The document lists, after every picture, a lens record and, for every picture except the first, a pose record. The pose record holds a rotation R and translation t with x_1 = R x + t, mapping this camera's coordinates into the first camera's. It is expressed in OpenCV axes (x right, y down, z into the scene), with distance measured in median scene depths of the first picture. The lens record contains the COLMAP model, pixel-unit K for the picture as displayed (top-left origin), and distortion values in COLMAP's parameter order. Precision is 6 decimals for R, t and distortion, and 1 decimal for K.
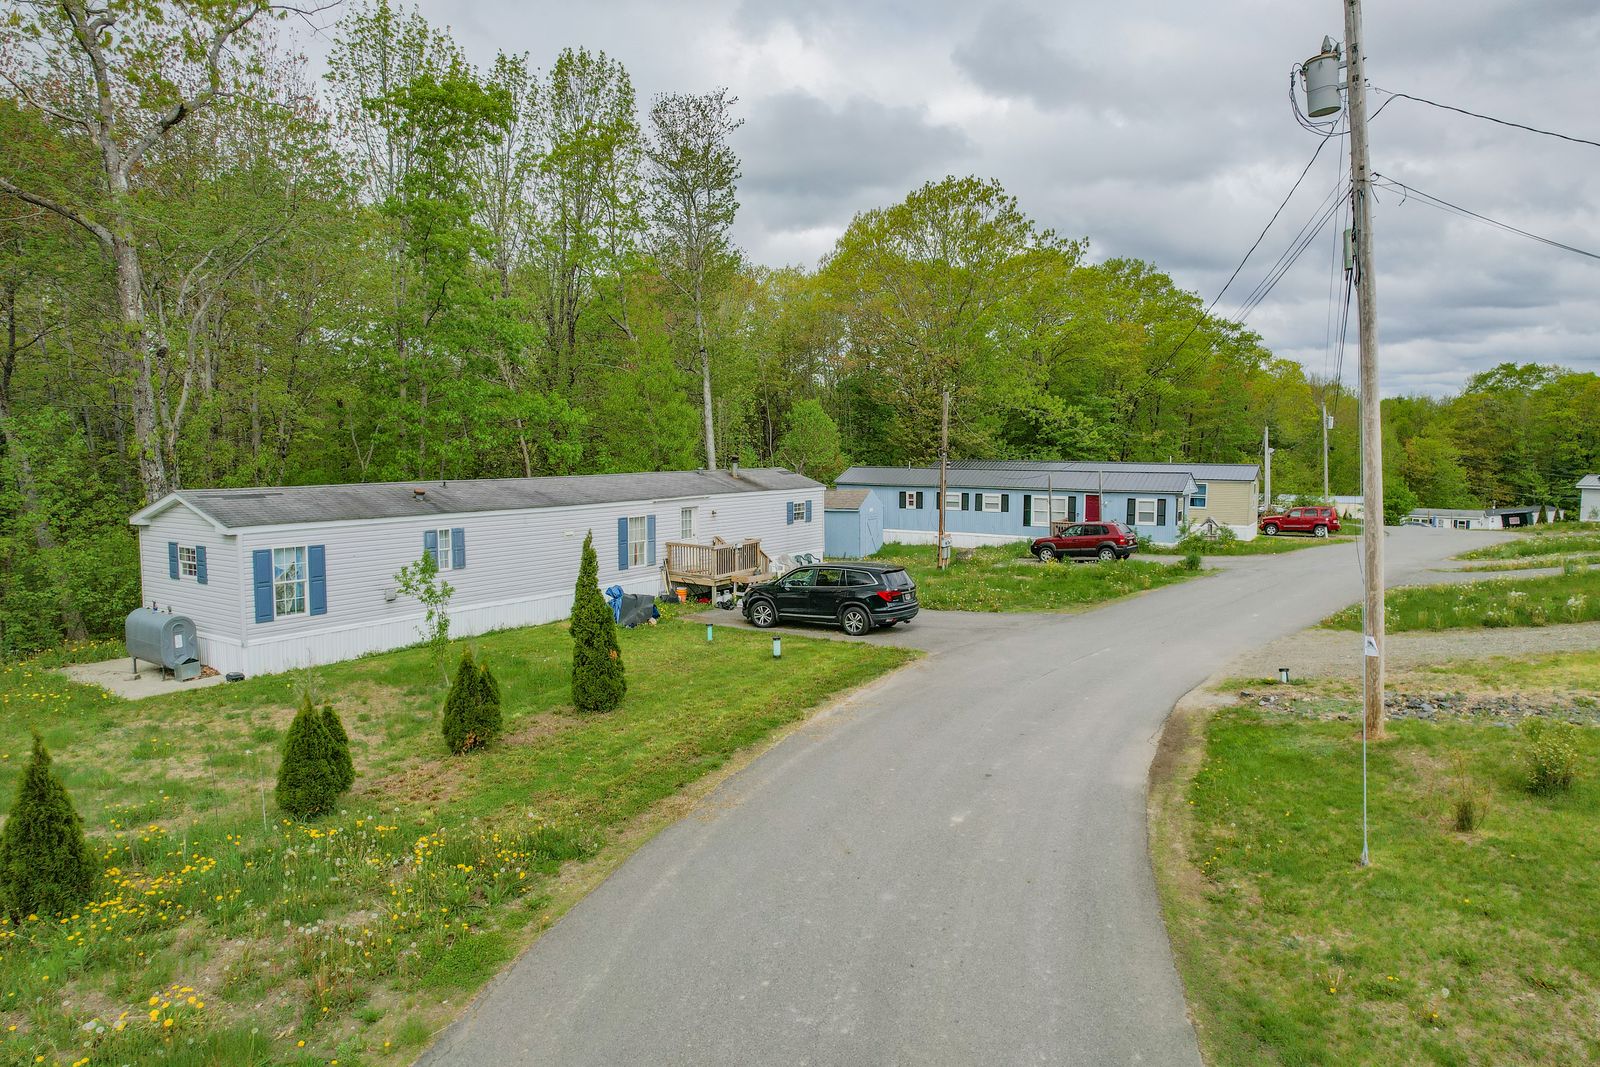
lens RADIAL K [[1040.7, 0, 800.0], [0, 1040.7, 533.5], [0, 0, 1]] dist [-0.000639, 0.000665]
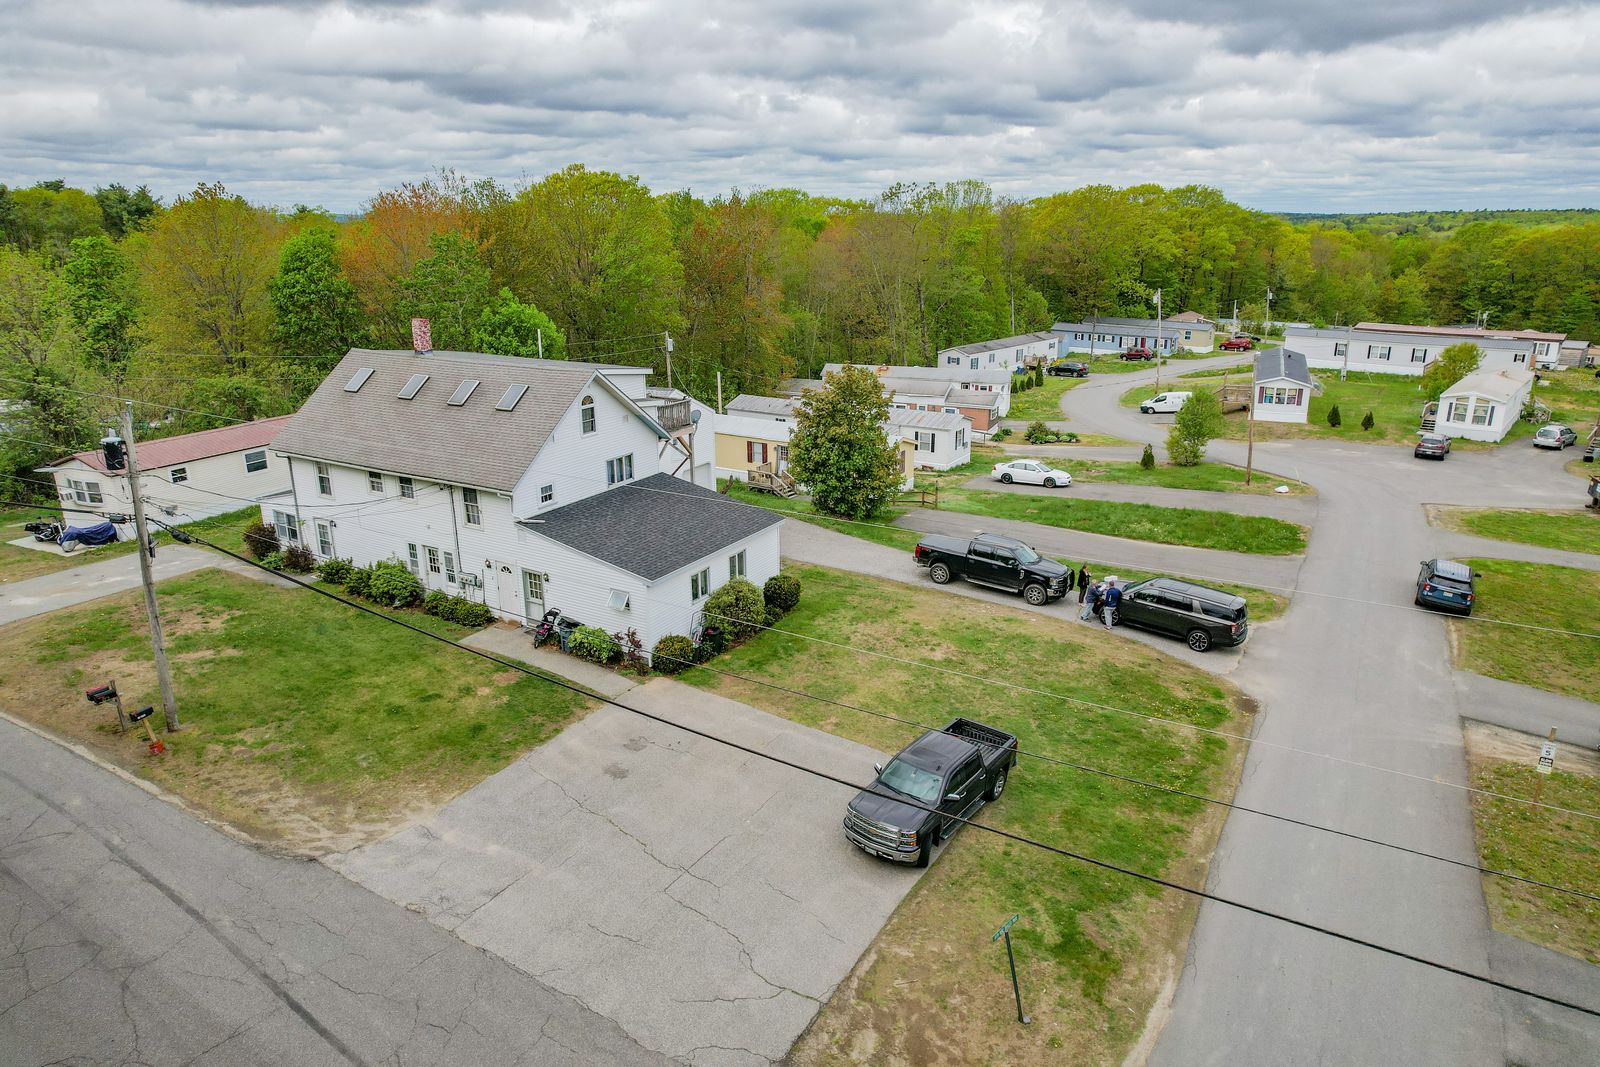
lens RADIAL K [[1040.7, 0, 800.0], [0, 1040.7, 533.5], [0, 0, 1]] dist [-0.000639, 0.000665]
pose [[0.994701, 0.027639, -0.099027, -0.394329], [-0.006453, 0.978072, 0.208166, -0.103411], [0.102609, -0.206424, 0.973068, -2.158494]]
